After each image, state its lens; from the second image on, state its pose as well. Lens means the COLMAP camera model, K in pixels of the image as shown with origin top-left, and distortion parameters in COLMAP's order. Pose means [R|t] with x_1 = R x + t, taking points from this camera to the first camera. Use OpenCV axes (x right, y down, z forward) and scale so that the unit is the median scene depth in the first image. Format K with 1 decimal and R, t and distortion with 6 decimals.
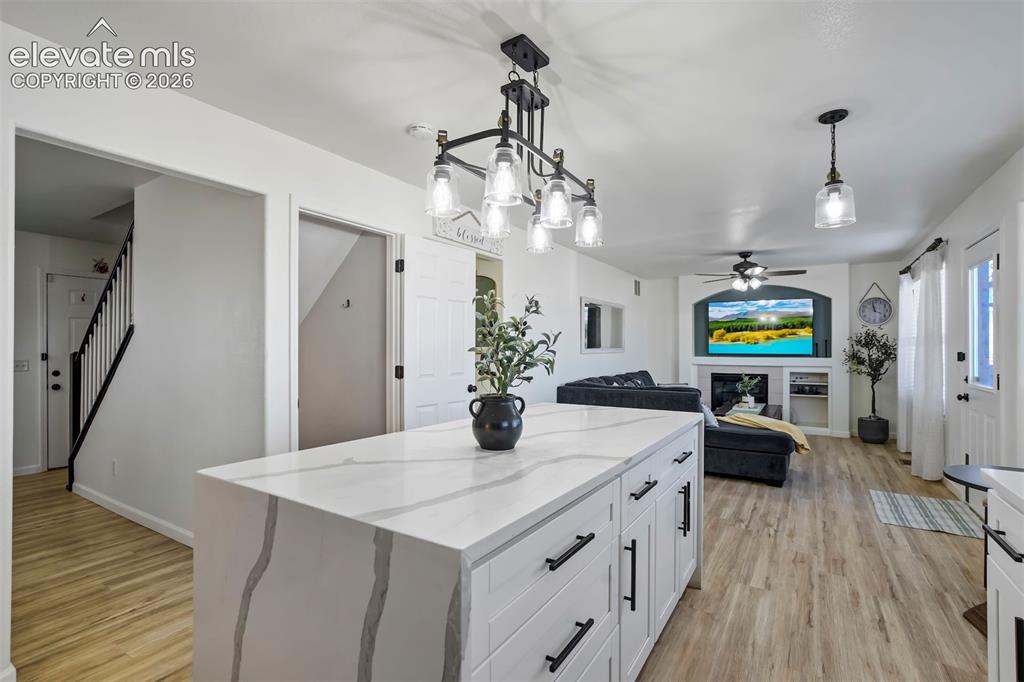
lens RADIAL K [[474.3, 0, 515.4], [0, 474.3, 347.3], [0, 0, 1]] dist [-0.023172, 0.000440]
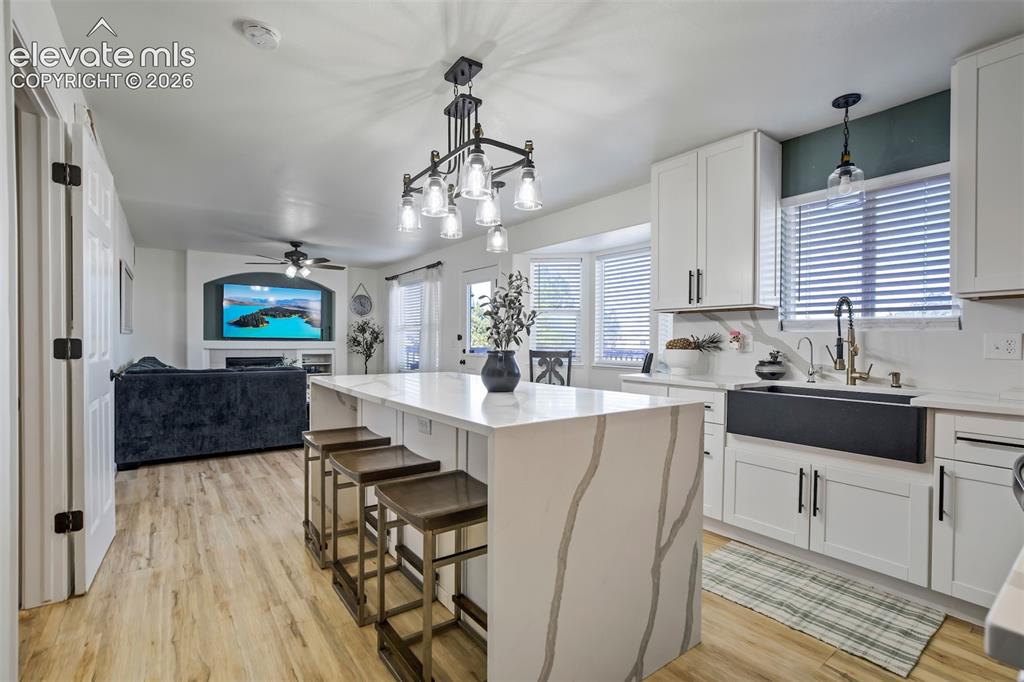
lens RADIAL K [[474.3, 0, 515.4], [0, 474.3, 347.3], [0, 0, 1]] dist [-0.023172, 0.000440]
pose [[0.366834, -0.008837, 0.930244, -0.316192], [-0.009162, 0.999872, 0.013112, 0.019115], [-0.930241, -0.013333, 0.366706, 0.127483]]
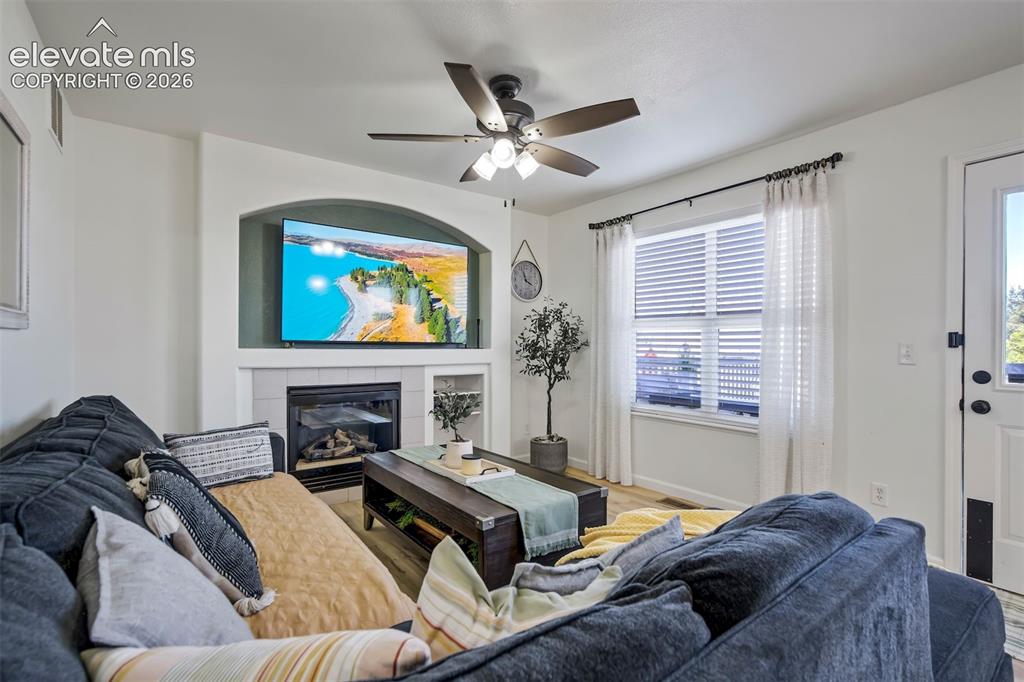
lens RADIAL K [[474.3, 0, 515.4], [0, 474.3, 347.3], [0, 0, 1]] dist [-0.023172, 0.000440]
pose [[0.358265, -0.001487, 0.933619, 0.115927], [-0.007049, 0.999966, 0.004298, 0.019239], [-0.933593, -0.008121, 0.358242, 0.810053]]
